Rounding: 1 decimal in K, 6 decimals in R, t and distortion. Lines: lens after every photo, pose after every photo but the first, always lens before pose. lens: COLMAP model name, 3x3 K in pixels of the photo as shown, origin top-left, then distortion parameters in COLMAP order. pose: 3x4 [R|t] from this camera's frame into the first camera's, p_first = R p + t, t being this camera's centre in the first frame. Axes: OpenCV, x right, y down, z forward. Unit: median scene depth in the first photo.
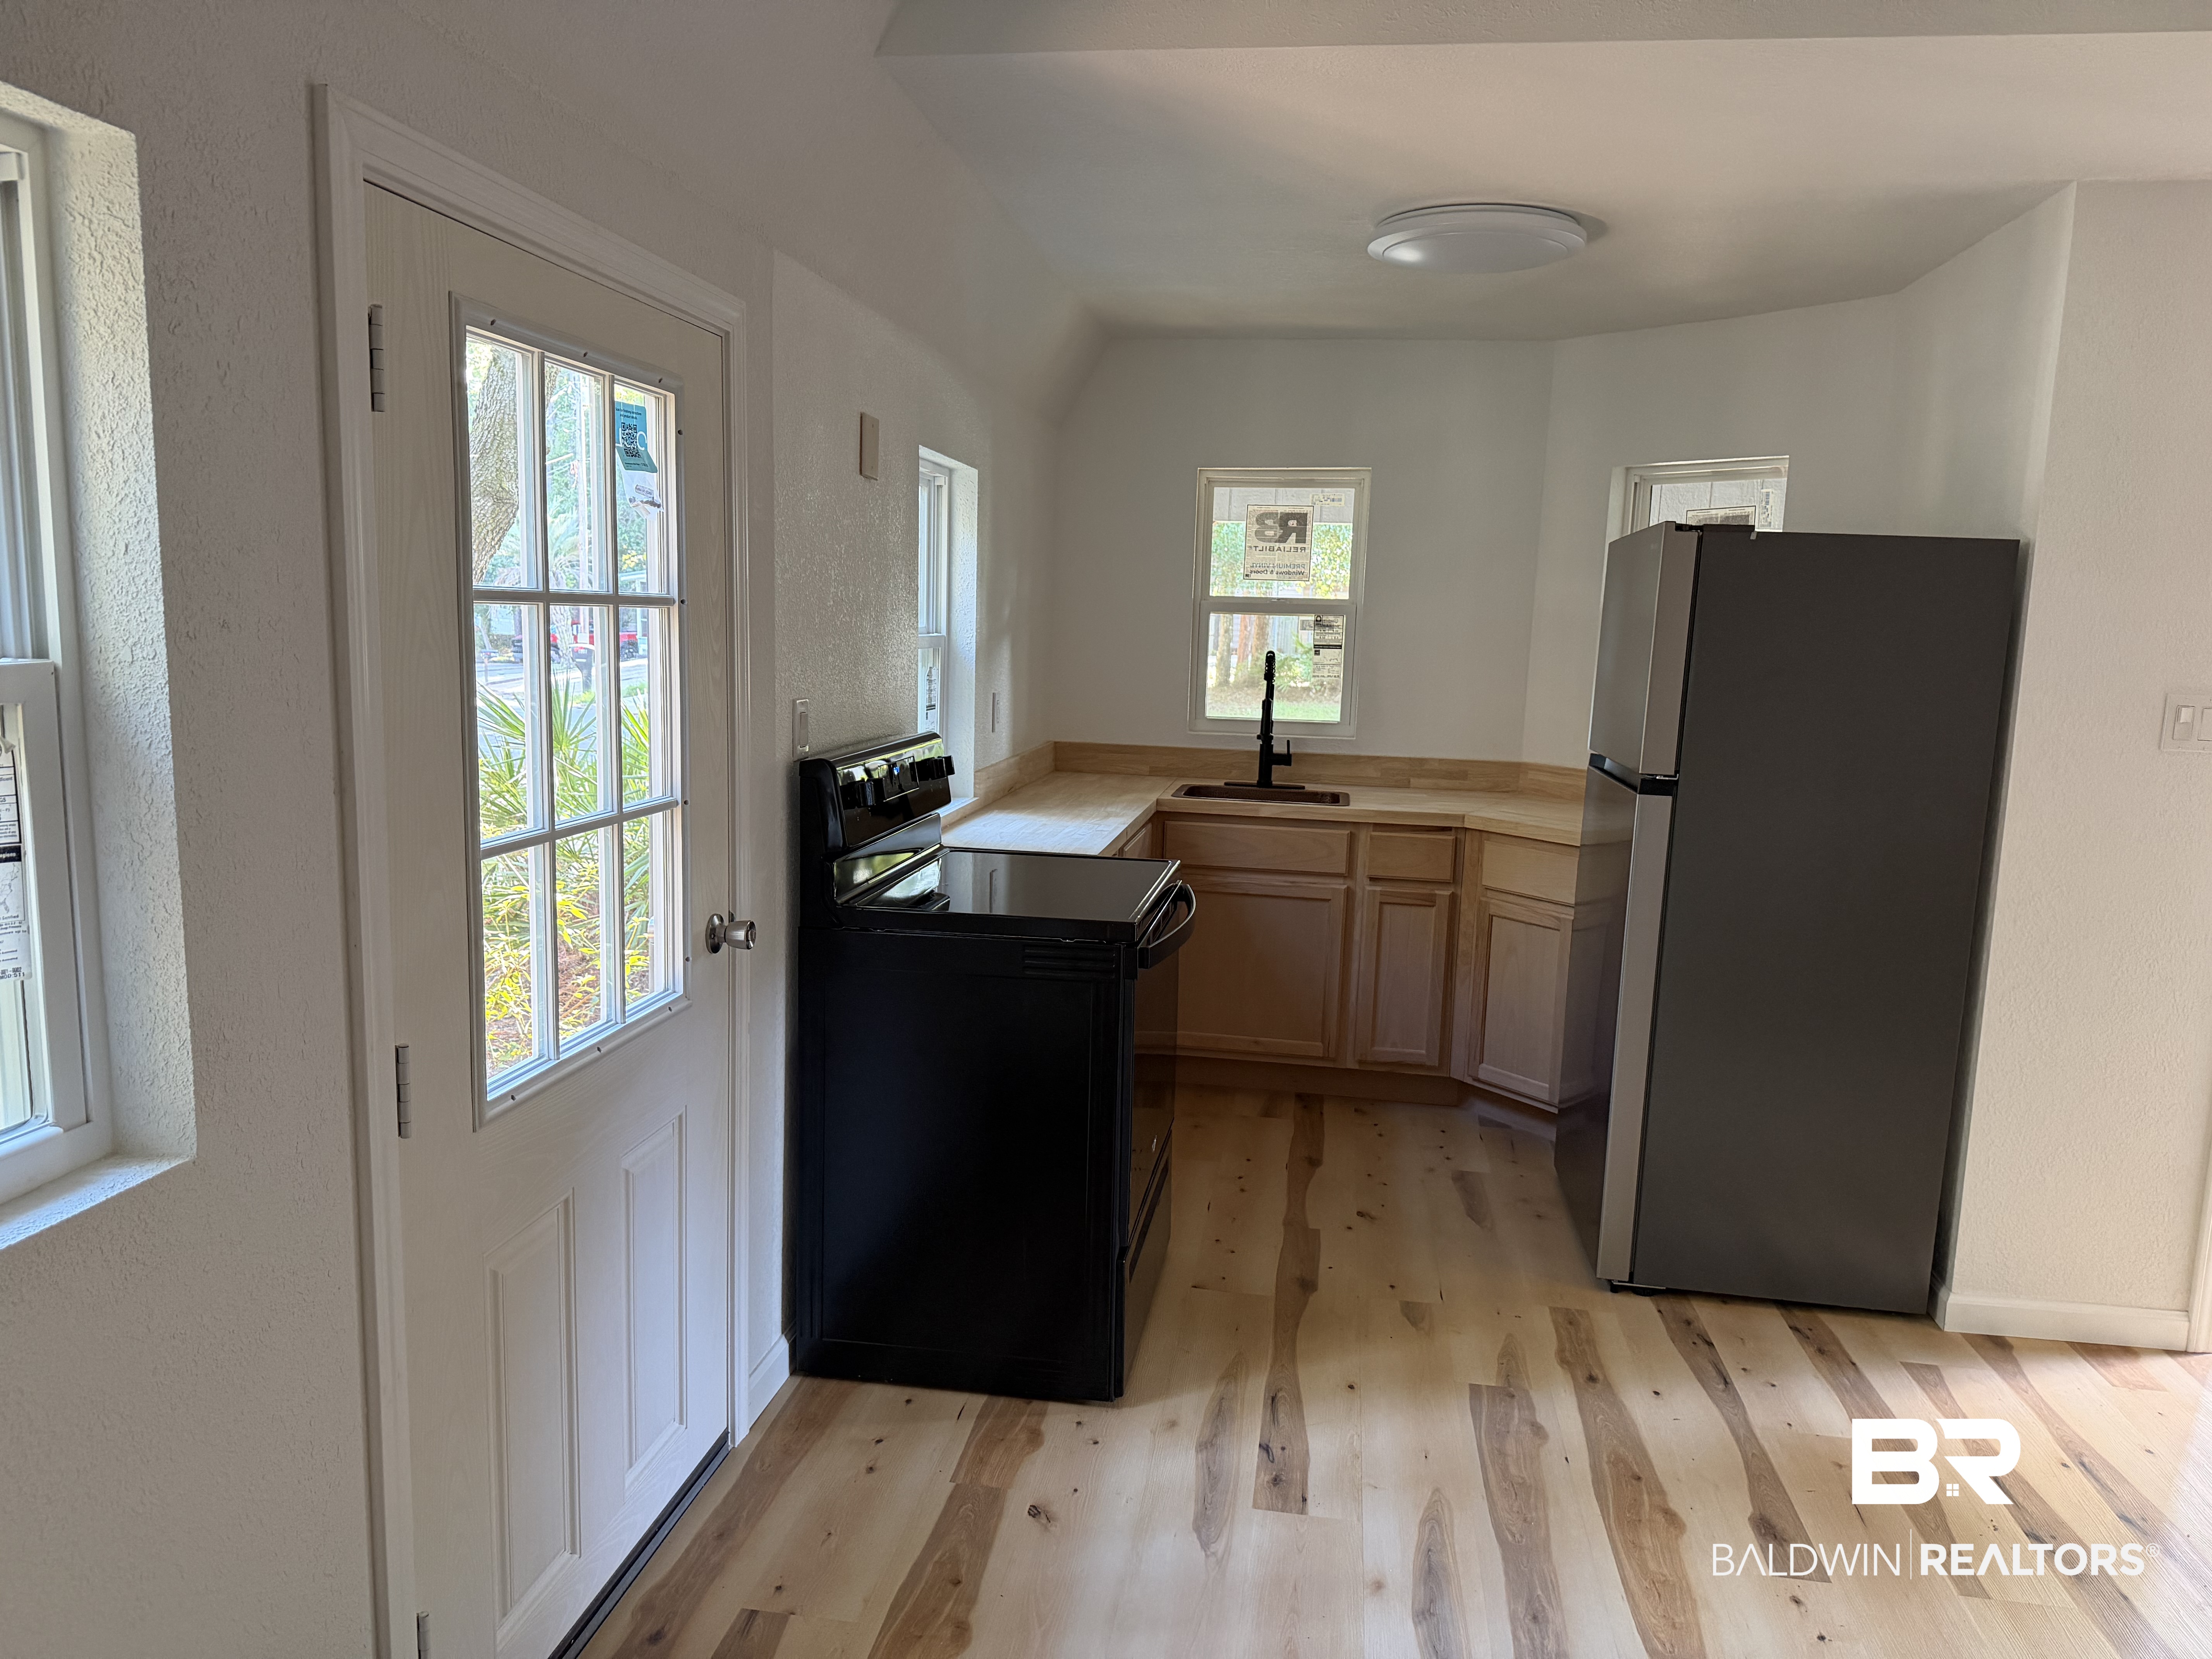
lens RADIAL K [[1573.4, 0, 1106.0], [0, 1573.4, 829.5], [0, 0, 1]] dist [0.129435, -0.183501]
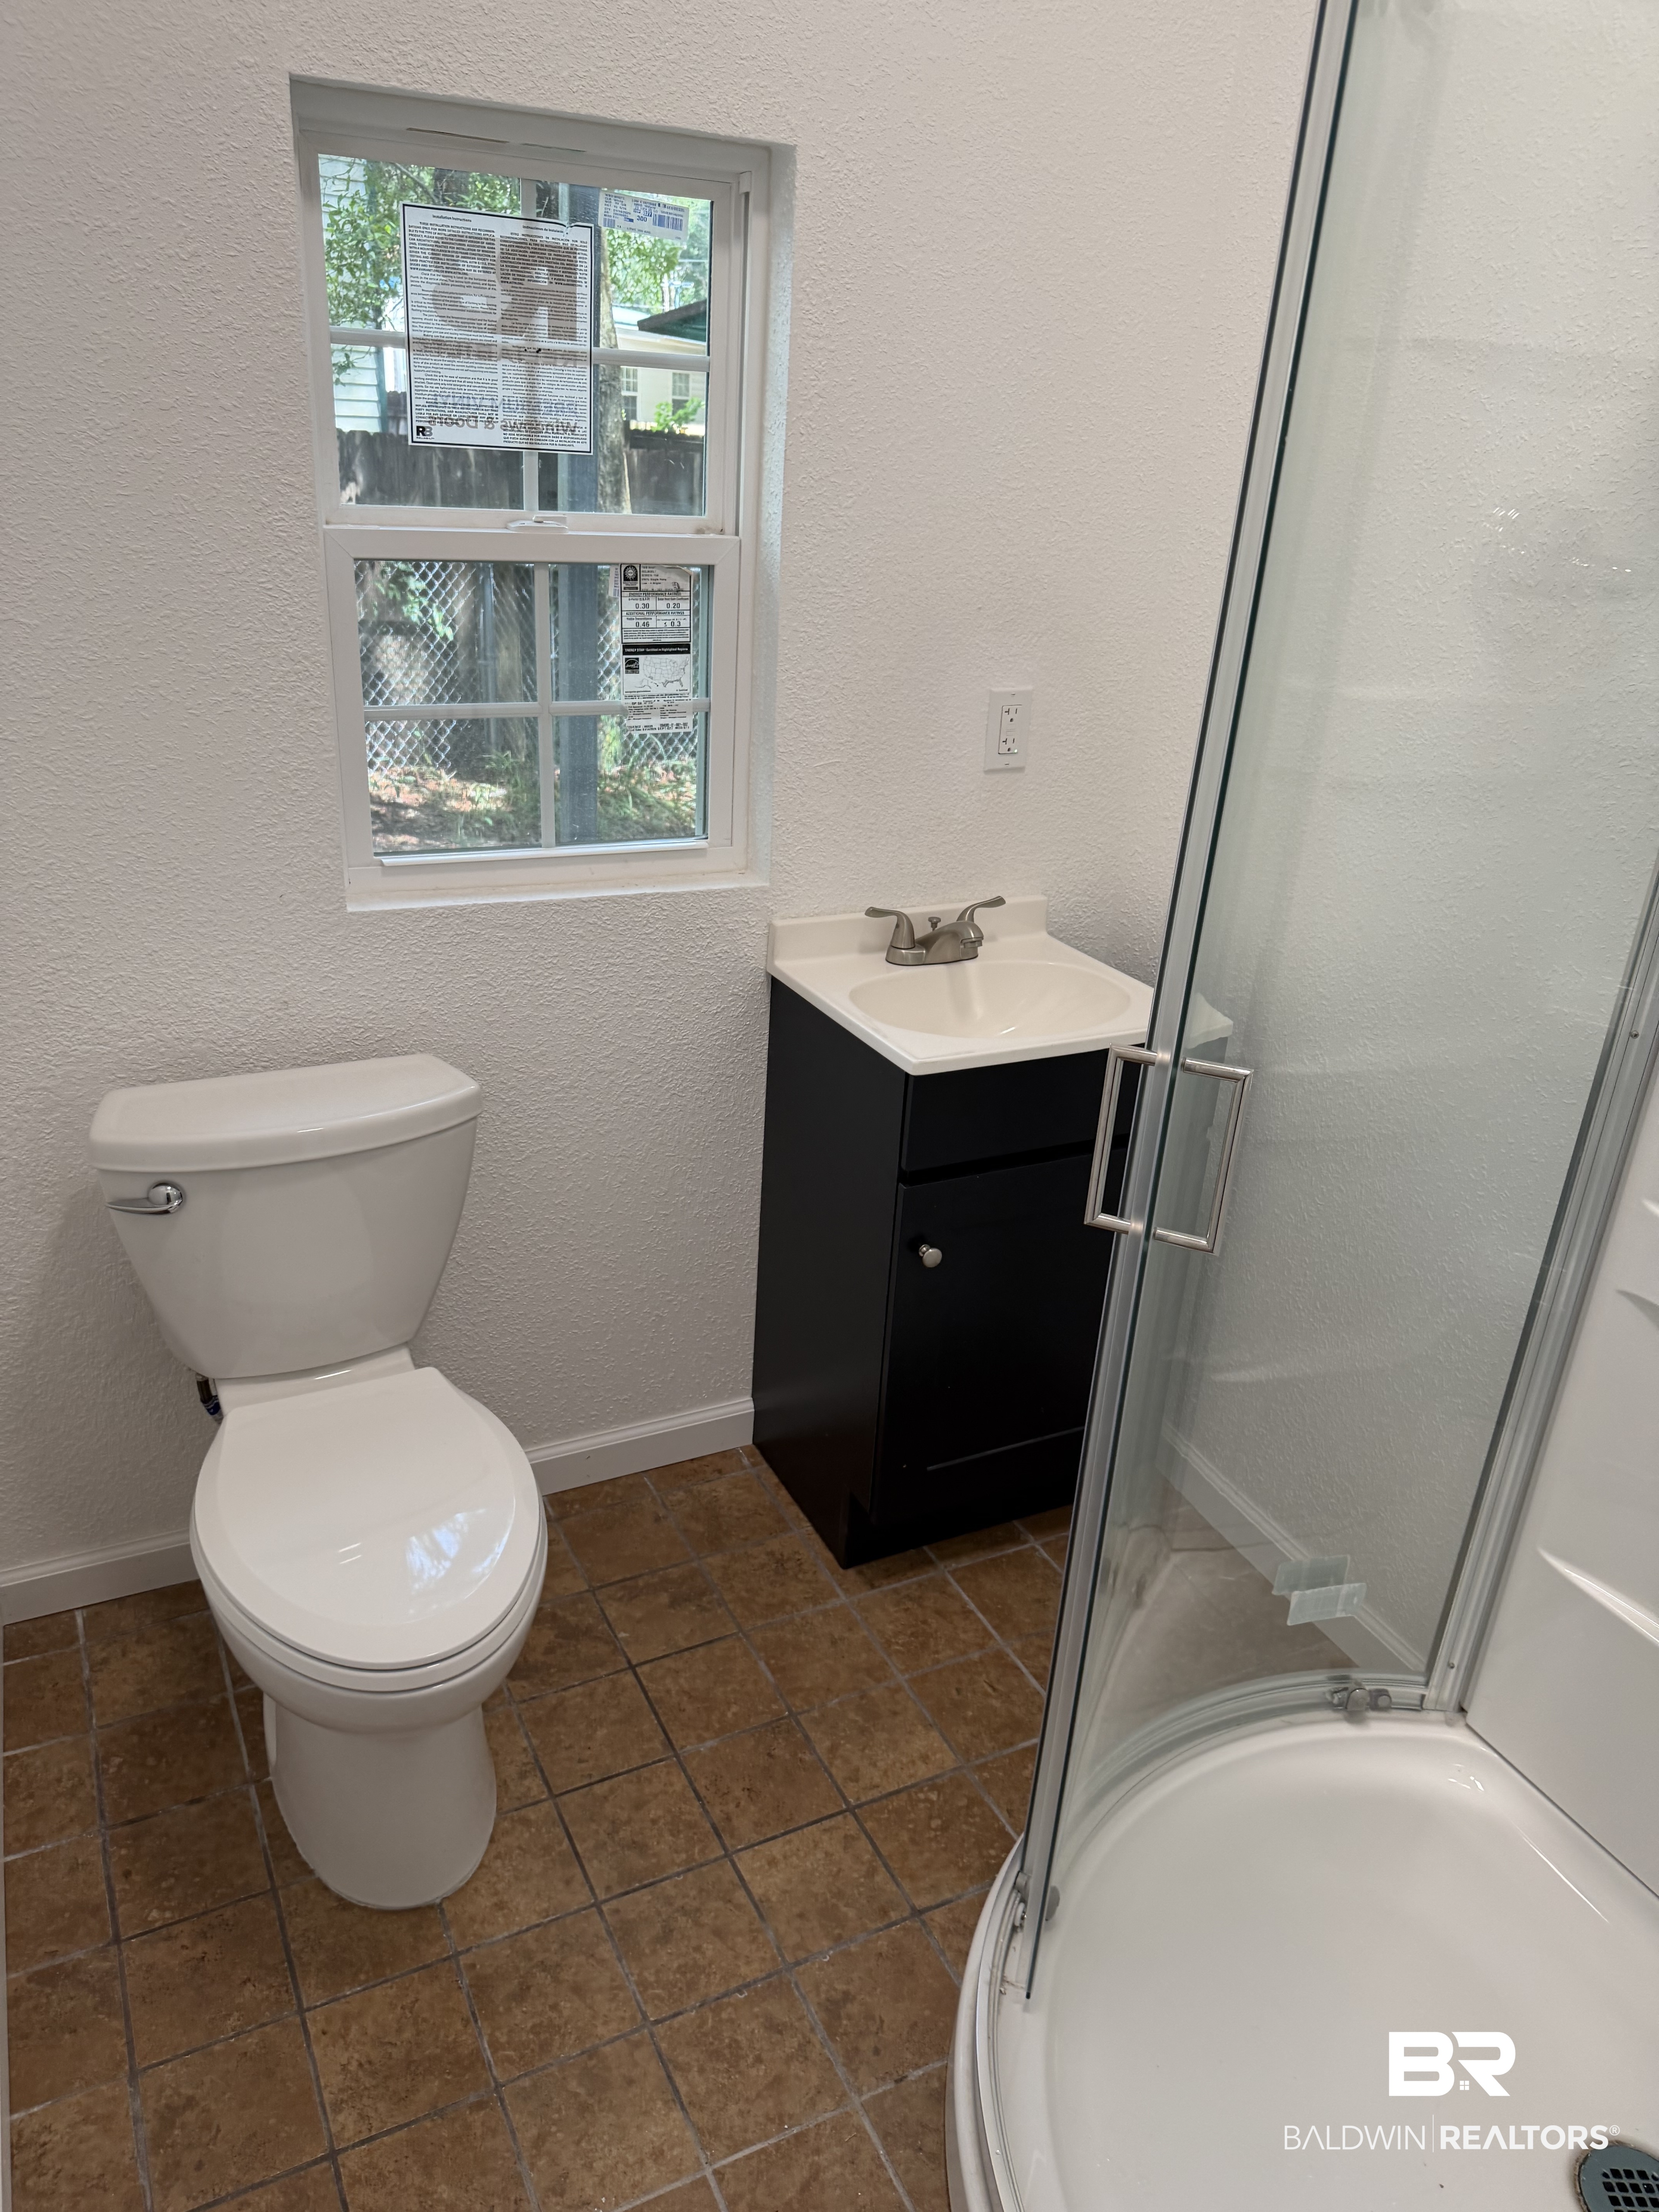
lens RADIAL K [[1573.4, 0, 829.5], [0, 1573.4, 1106.0], [0, 0, 1]] dist [0.129435, -0.183501]
pose [[0.813083, -0.224594, 0.537079, -0.073839], [0.049883, 0.946068, 0.320106, -0.176469], [-0.580007, -0.233482, 0.780434, 0.874179]]
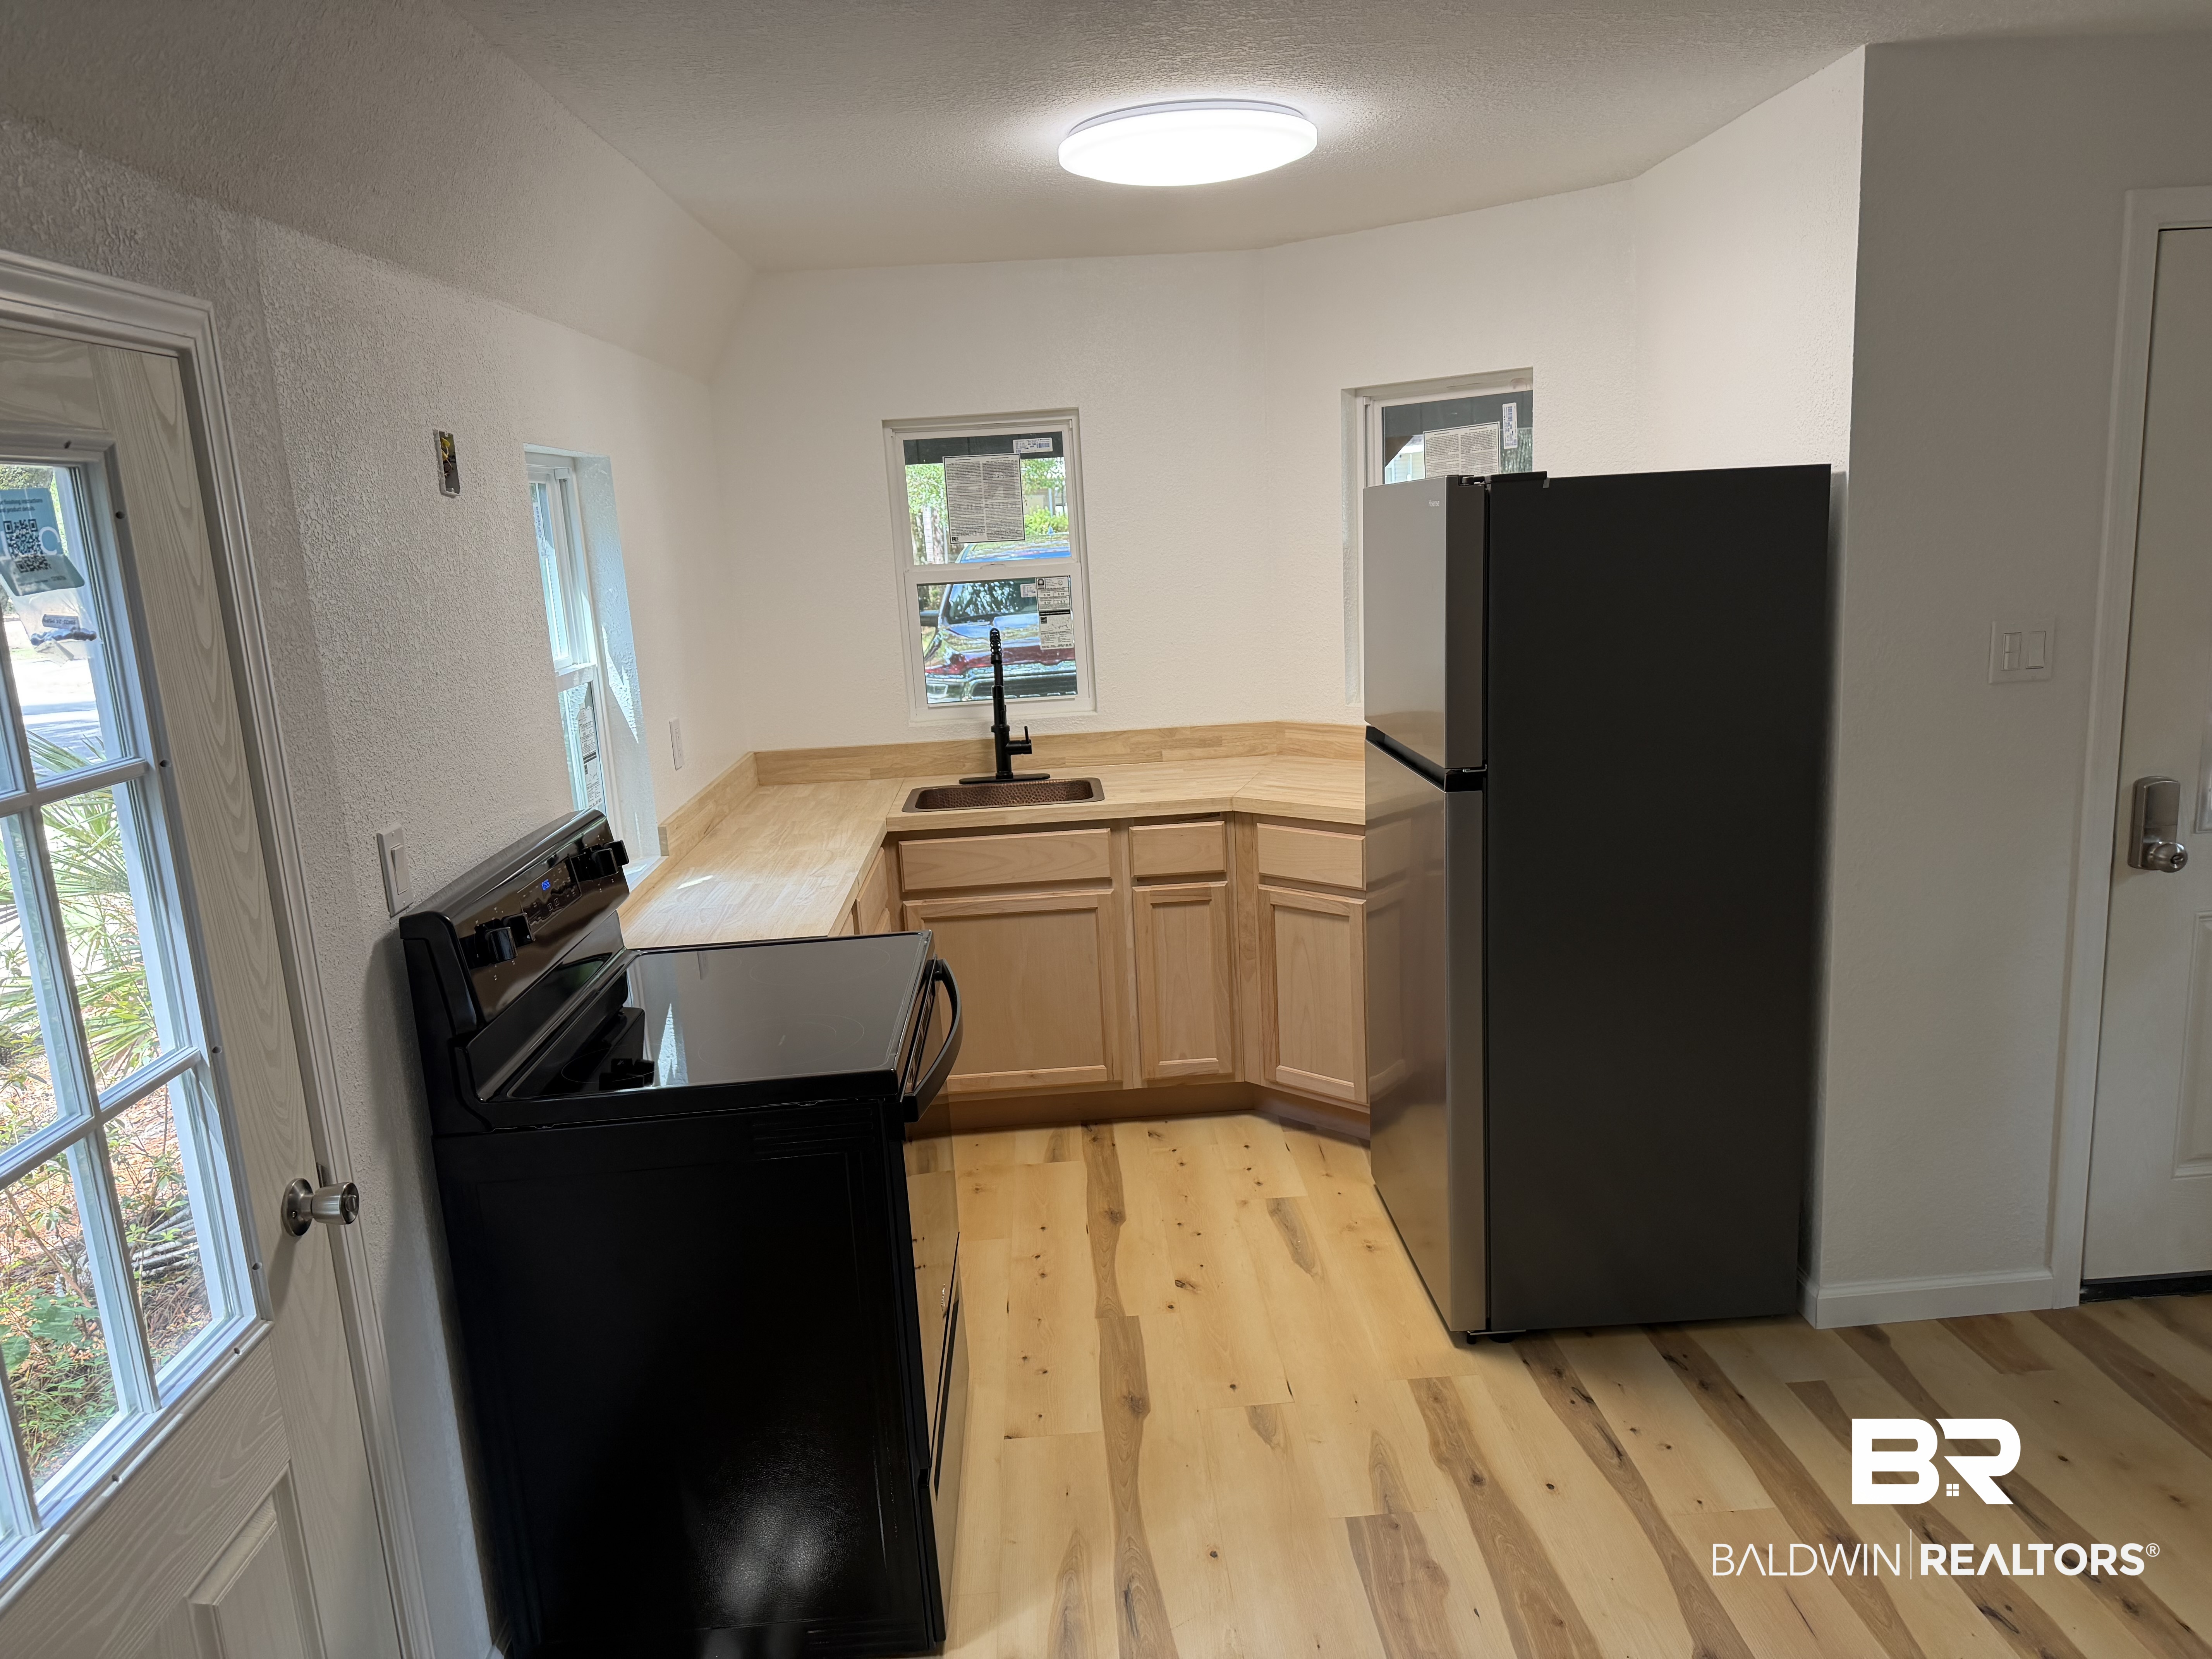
lens RADIAL K [[1573.4, 0, 1106.0], [0, 1573.4, 829.5], [0, 0, 1]] dist [0.129435, -0.183501]
pose [[0.977216, -0.123780, 0.172419, 0.000528], [0.113593, 0.991212, 0.067783, -0.069057], [-0.179294, -0.046653, 0.982689, 0.156273]]
